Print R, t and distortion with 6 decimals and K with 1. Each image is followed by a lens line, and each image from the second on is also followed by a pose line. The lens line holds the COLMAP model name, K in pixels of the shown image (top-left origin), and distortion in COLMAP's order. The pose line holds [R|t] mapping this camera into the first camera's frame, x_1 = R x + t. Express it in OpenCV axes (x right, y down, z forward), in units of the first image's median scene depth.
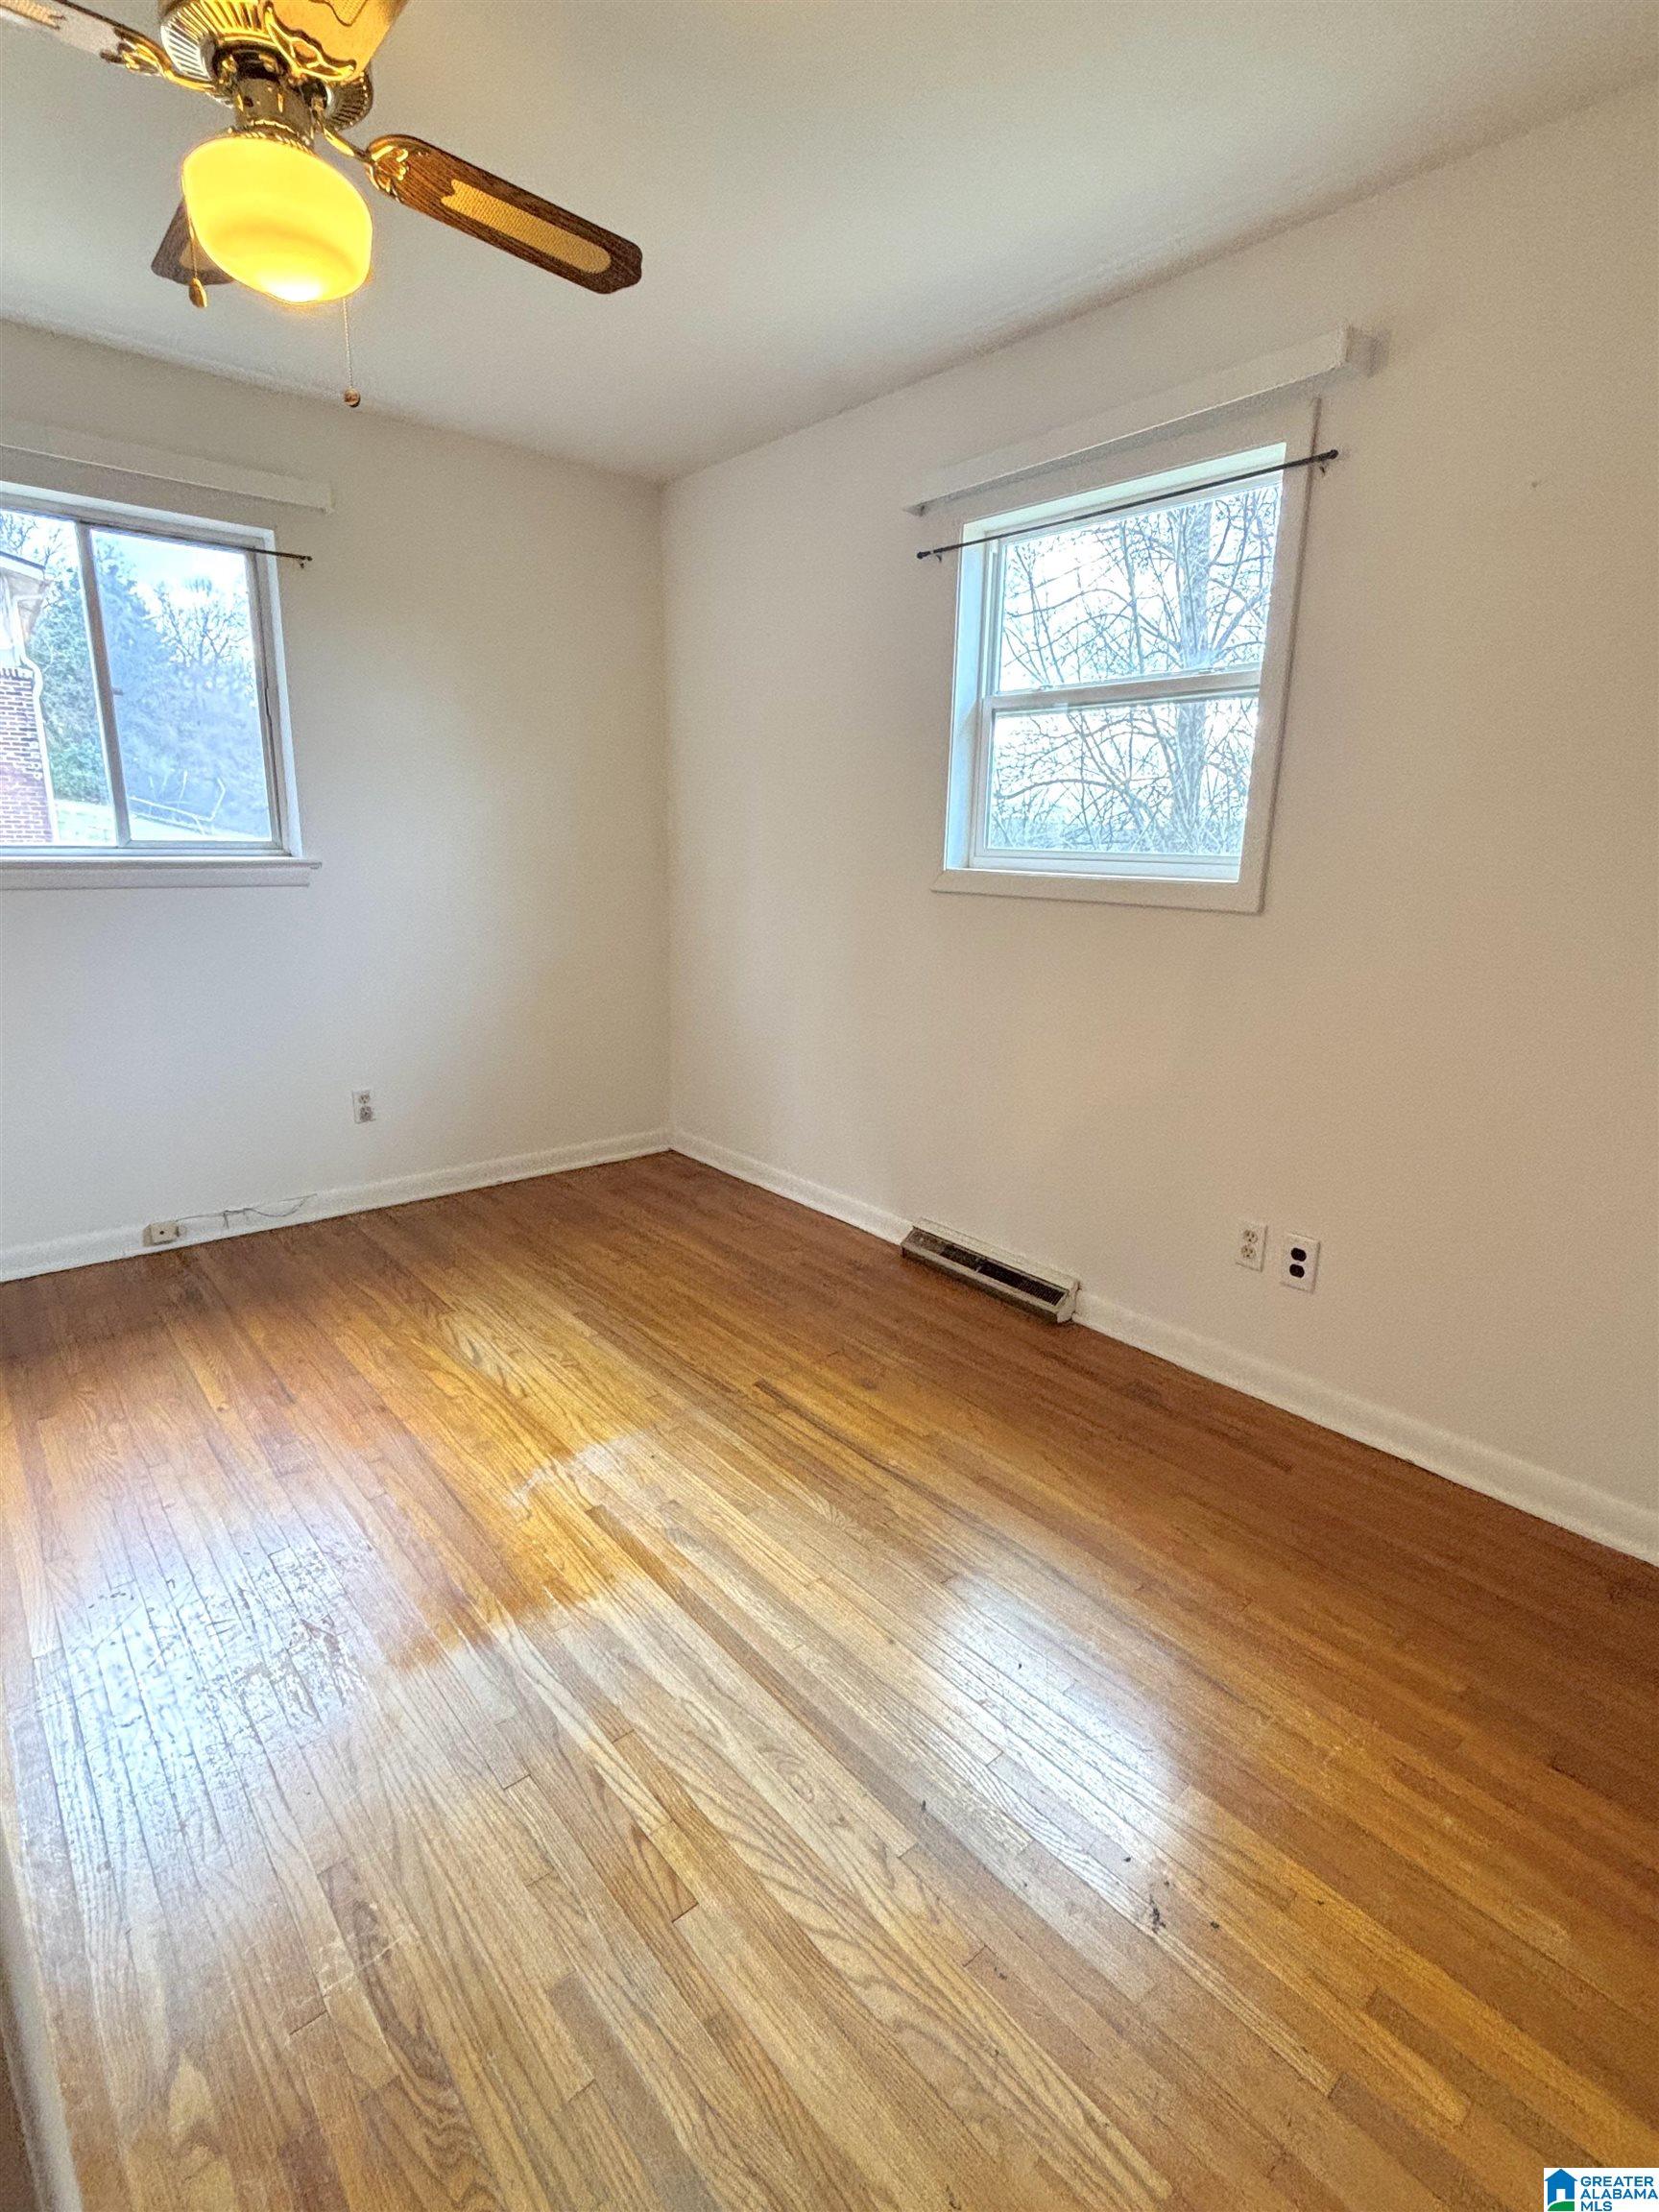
lens RADIAL K [[1084.7, 0, 839.9], [0, 1084.7, 1098.0], [0, 0, 1]] dist [0.017401, -0.013534]
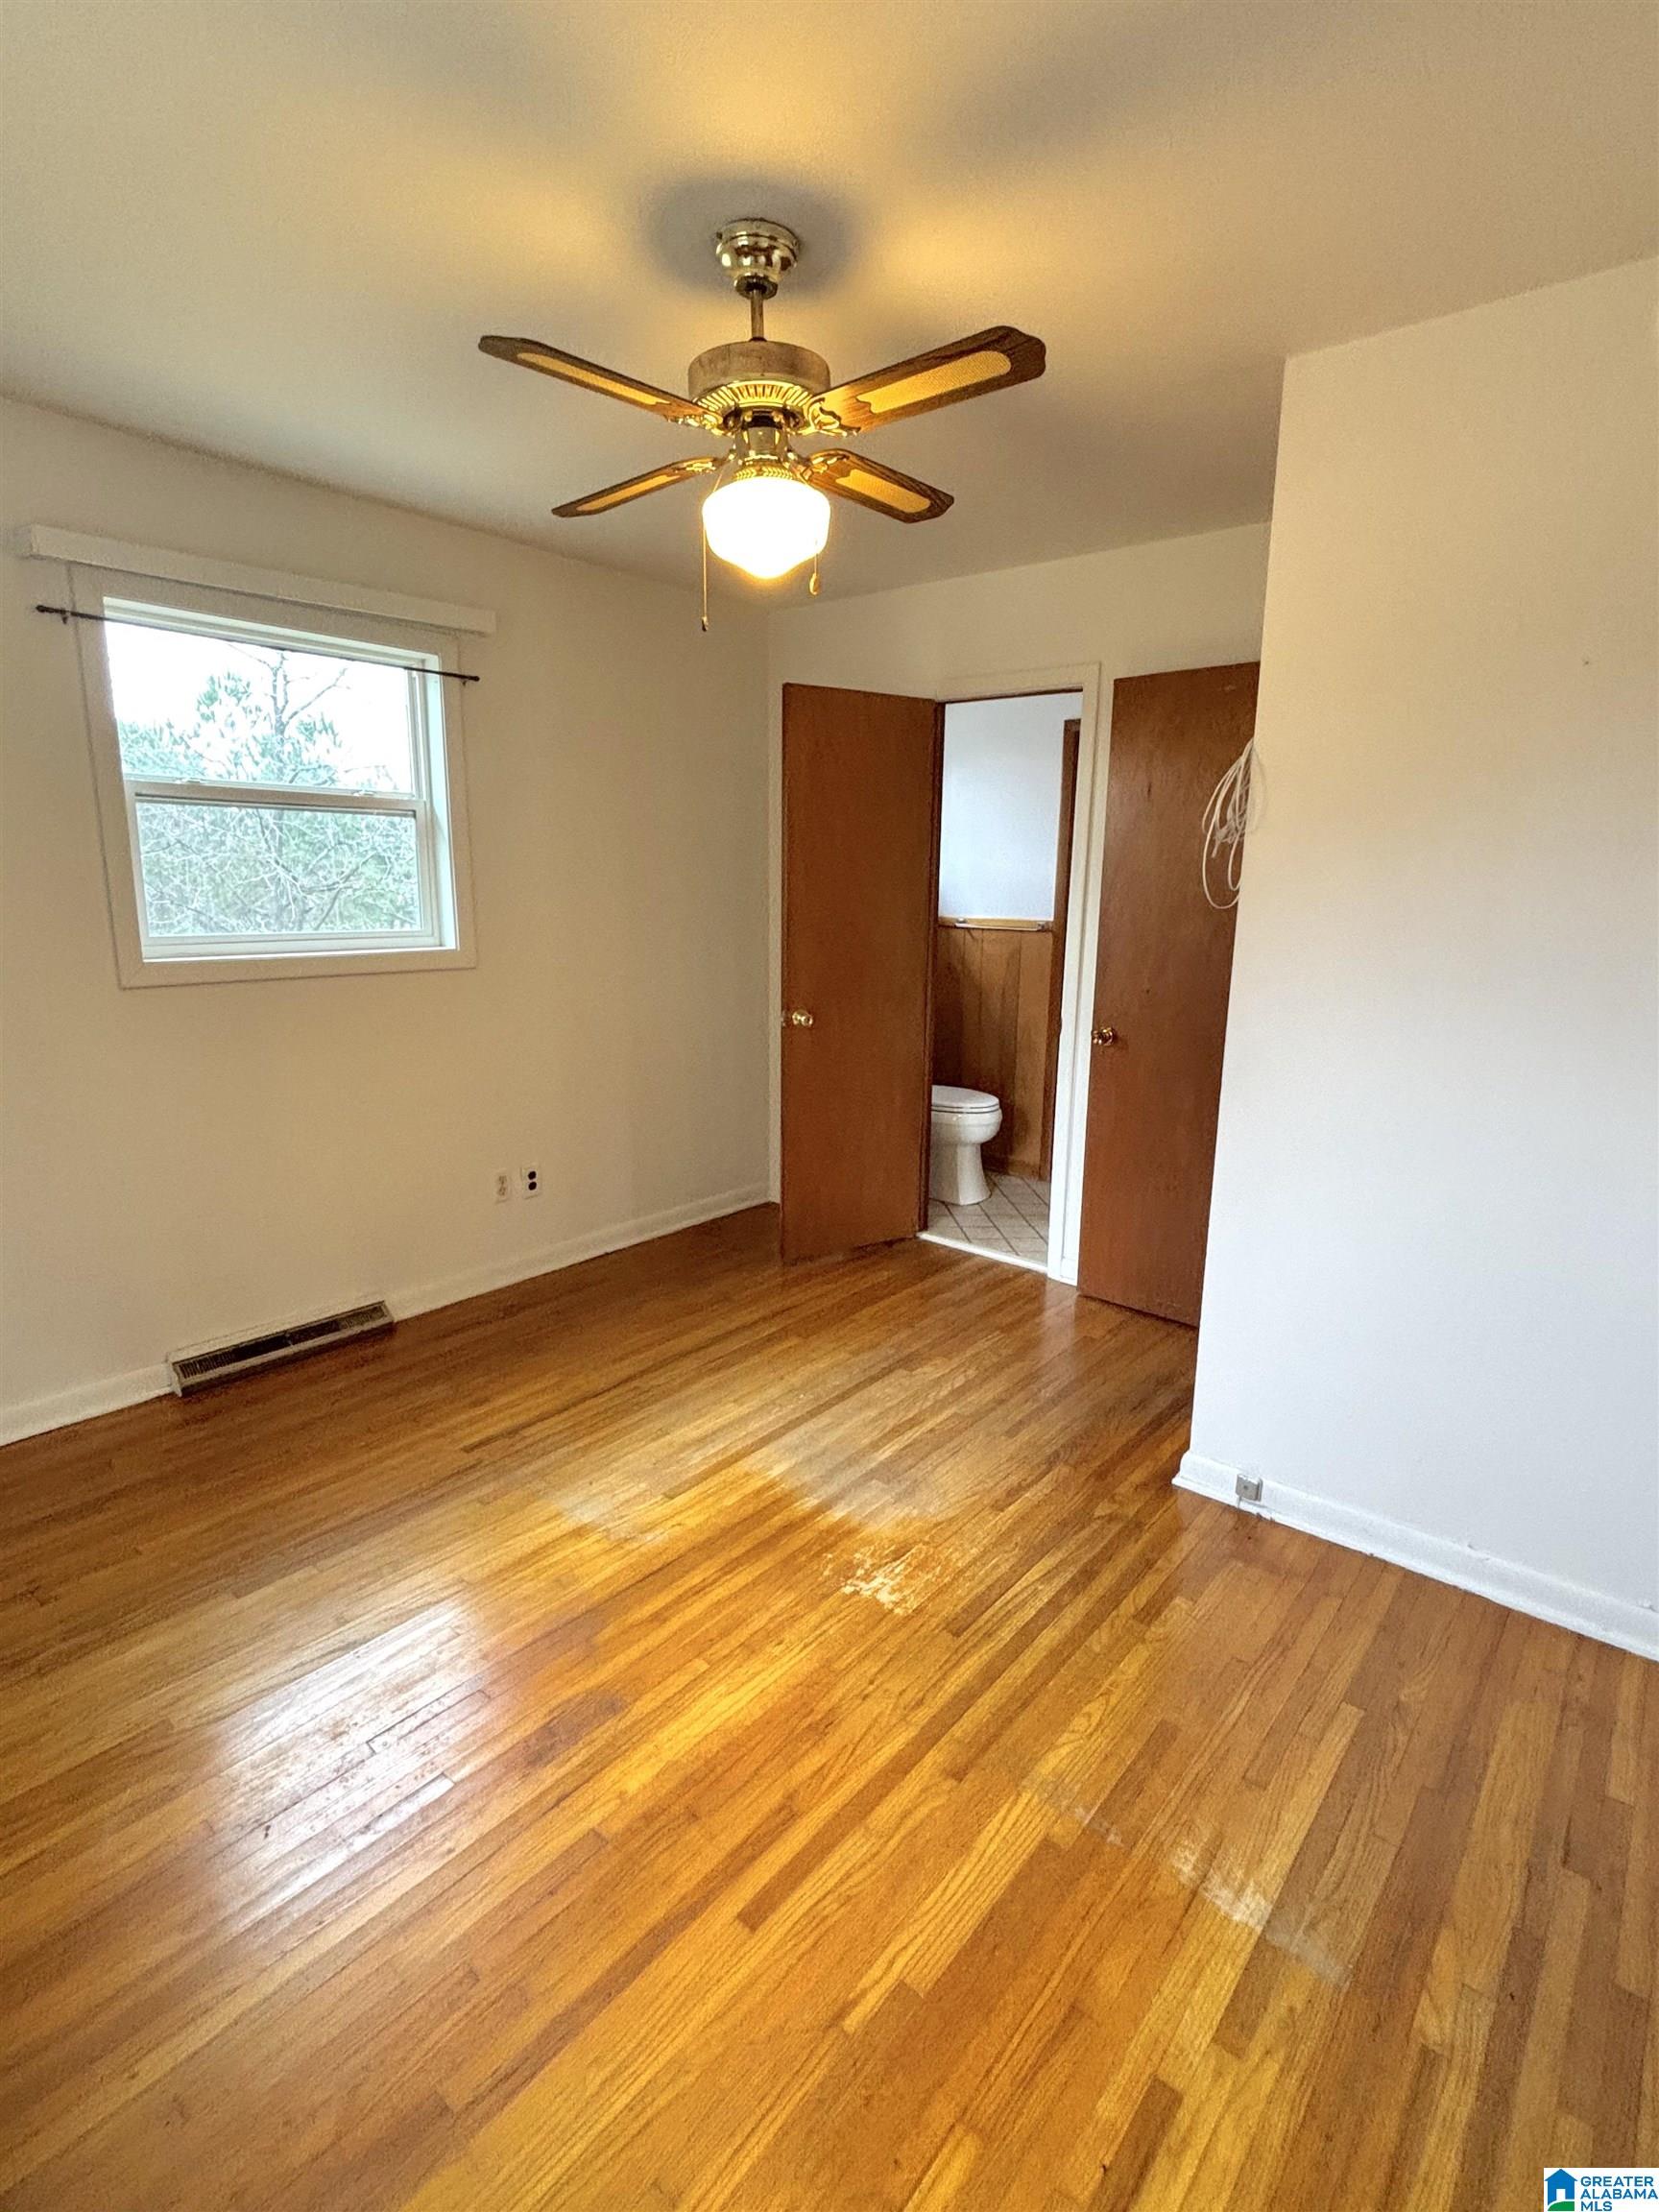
lens RADIAL K [[1084.7, 0, 839.9], [0, 1084.7, 1098.0], [0, 0, 1]] dist [0.017401, -0.013534]
pose [[-0.170210, -0.224513, 0.959491, -1.086790], [0.215606, 0.941621, 0.258579, -0.259467], [-0.961531, 0.250885, -0.111867, 0.684934]]
